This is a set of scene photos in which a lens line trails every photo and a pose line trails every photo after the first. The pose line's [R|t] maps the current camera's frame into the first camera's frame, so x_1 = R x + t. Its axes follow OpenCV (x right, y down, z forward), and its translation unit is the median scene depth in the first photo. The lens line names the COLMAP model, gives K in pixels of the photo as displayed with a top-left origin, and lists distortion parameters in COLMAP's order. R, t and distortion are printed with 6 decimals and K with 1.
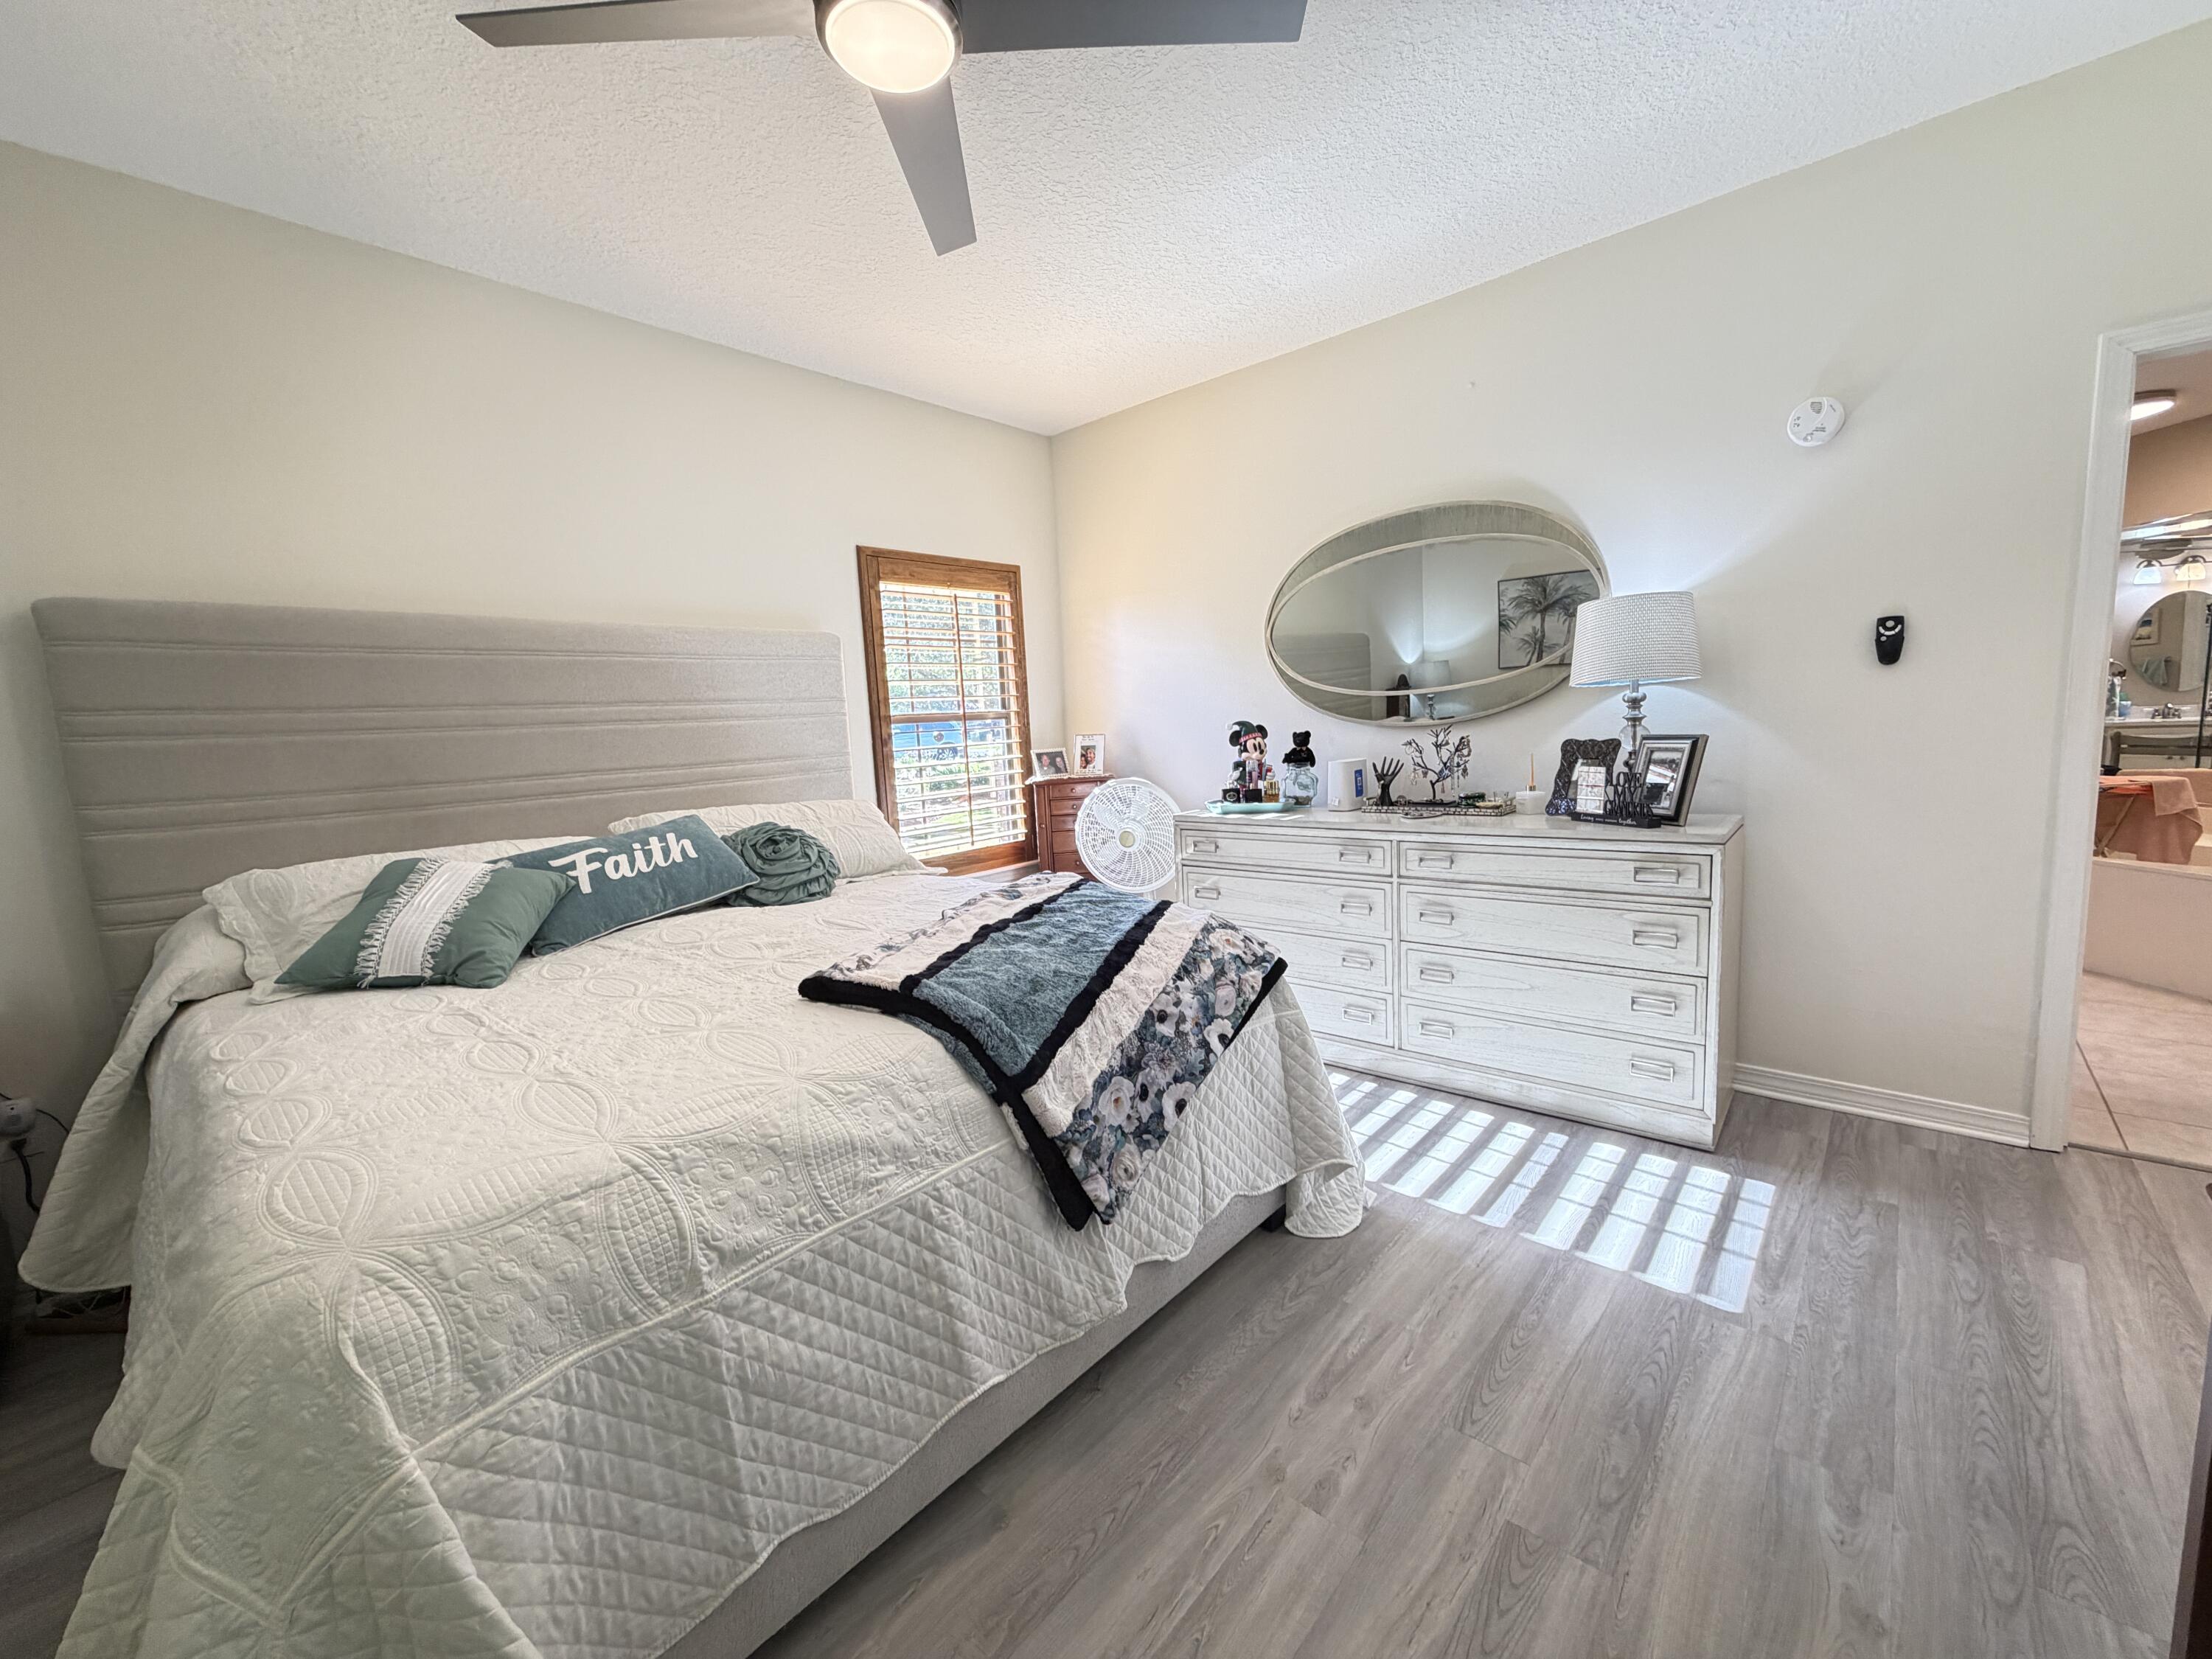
lens RADIAL K [[885.3, 0, 1101.7], [0, 885.3, 823.0], [0, 0, 1]] dist [-0.002645, -0.000181]
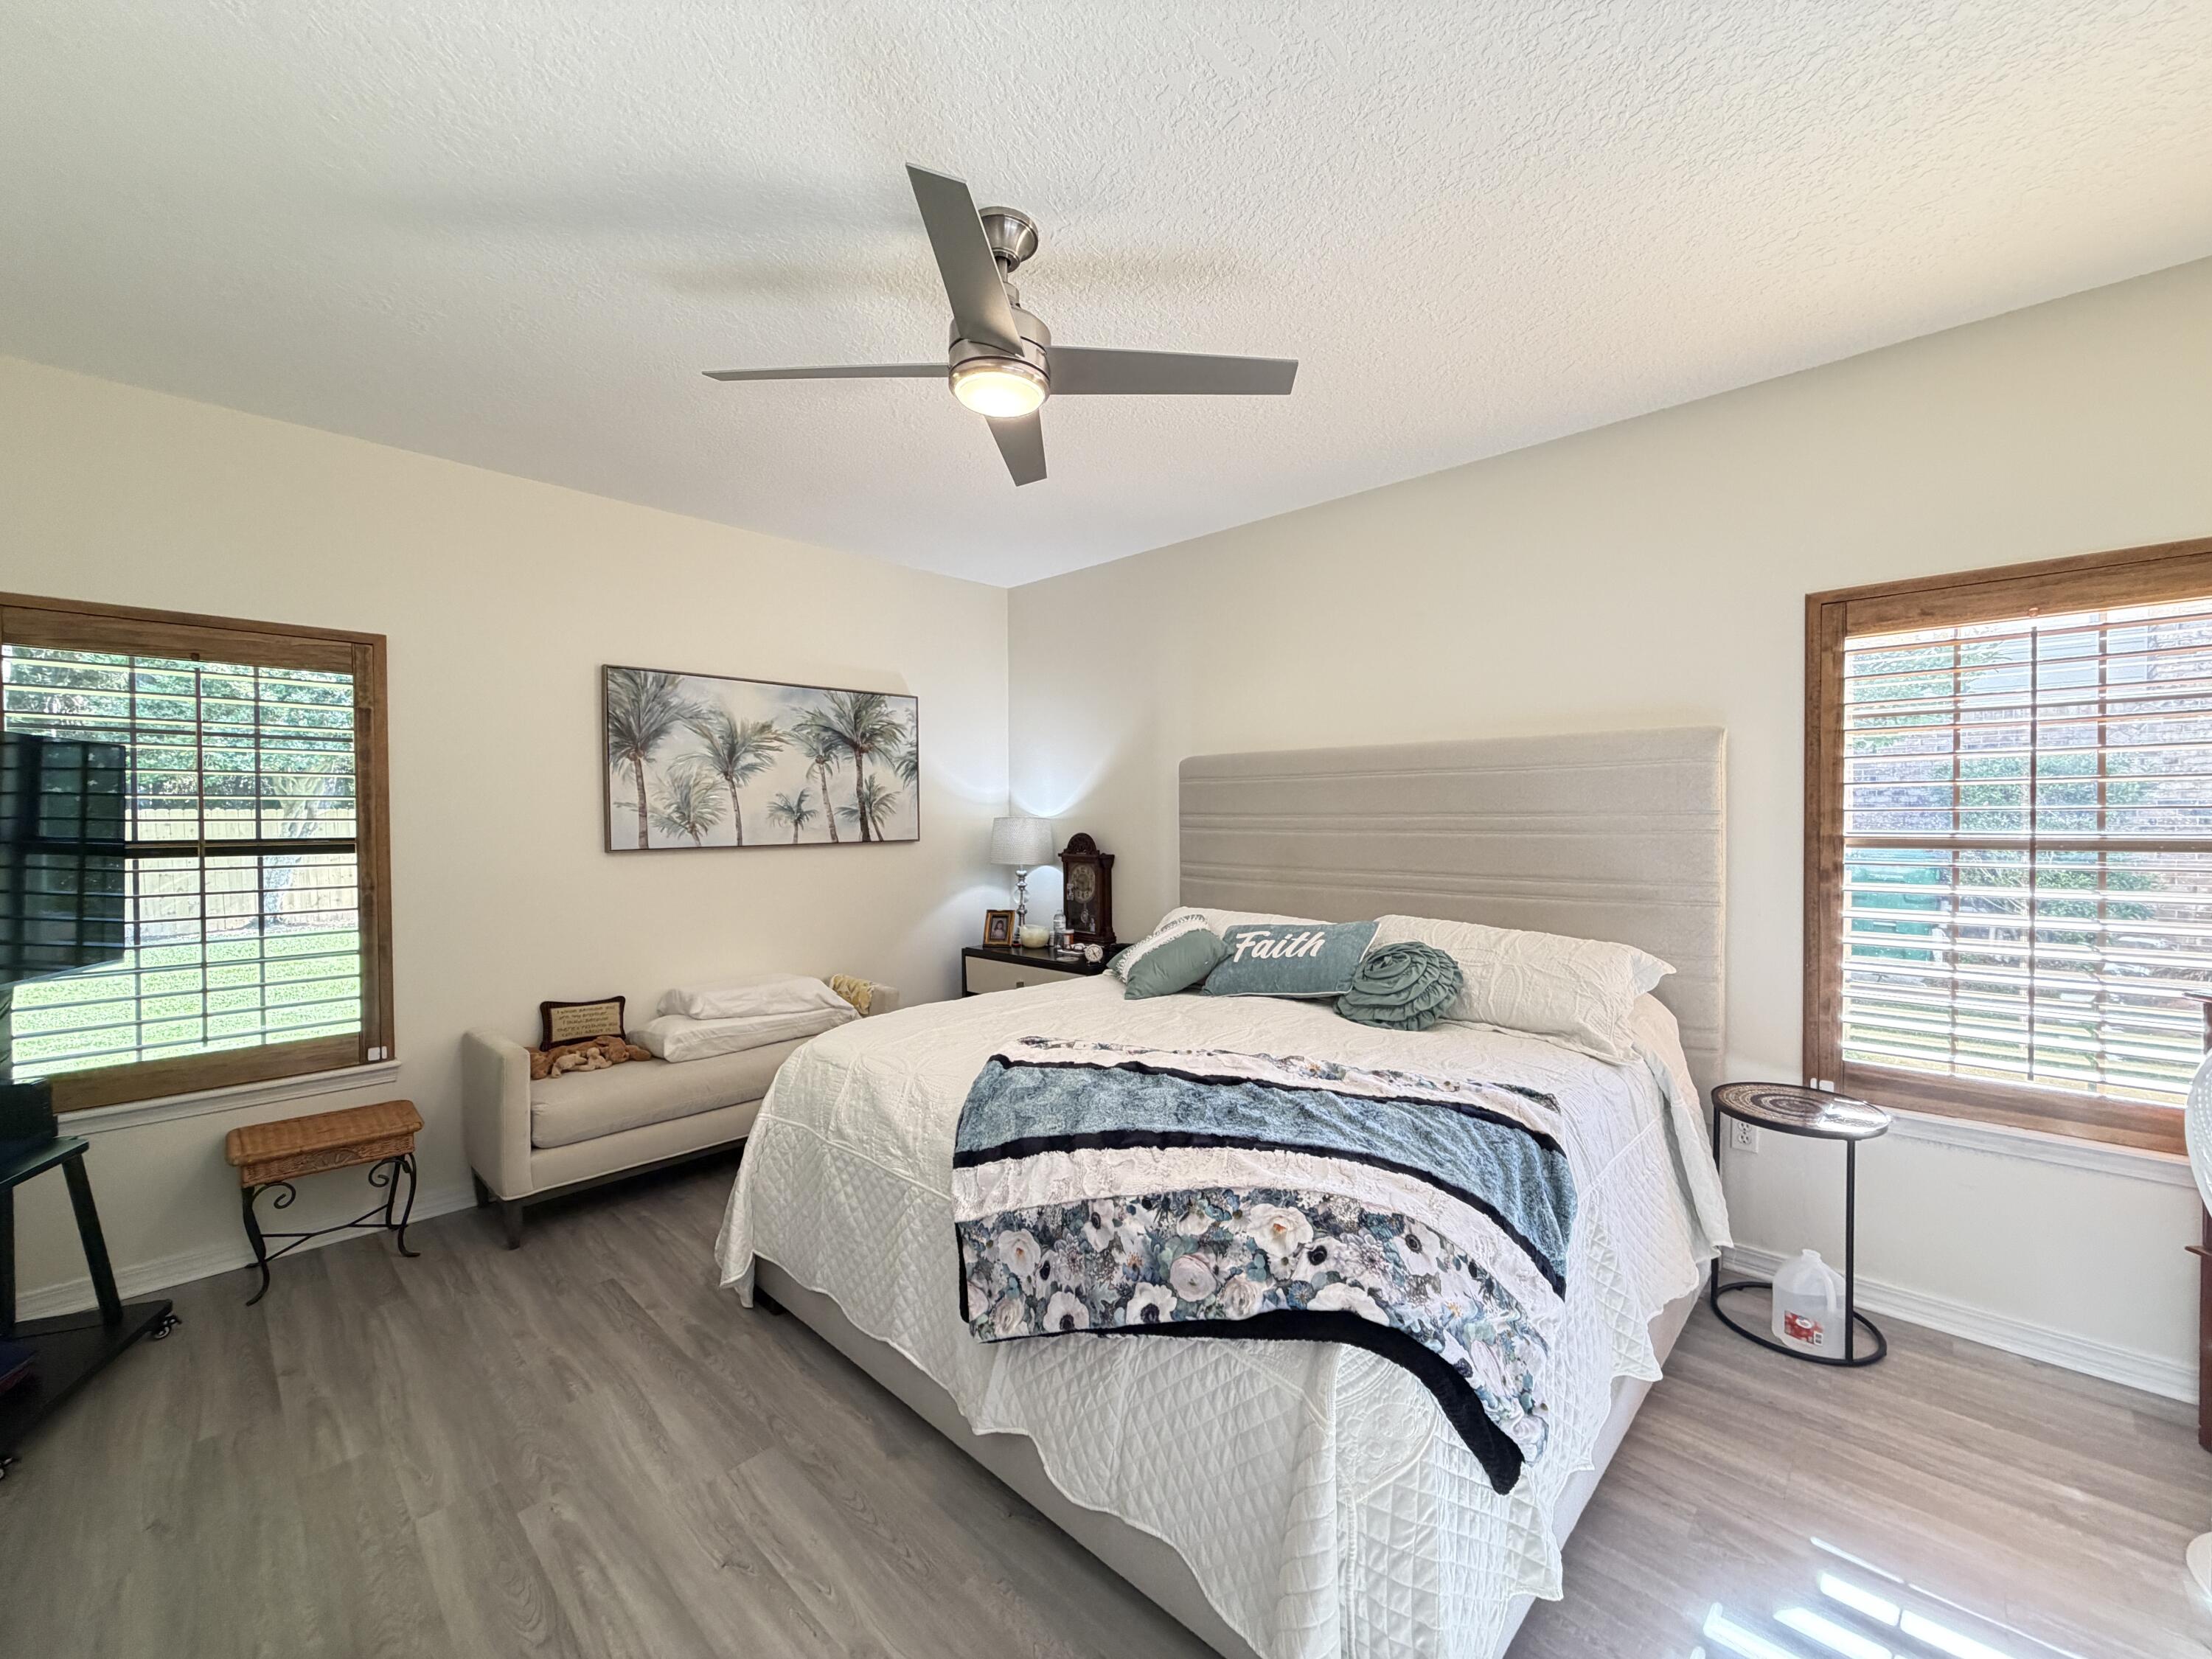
lens RADIAL K [[885.3, 0, 1101.5], [0, 885.3, 832.5], [0, 0, 1]] dist [-0.002645, -0.000181]
pose [[-0.031192, 0.066455, -0.997302, 0.889586], [-0.111554, 0.991322, 0.069546, -0.219768], [0.993269, 0.113423, -0.023508, 0.943946]]
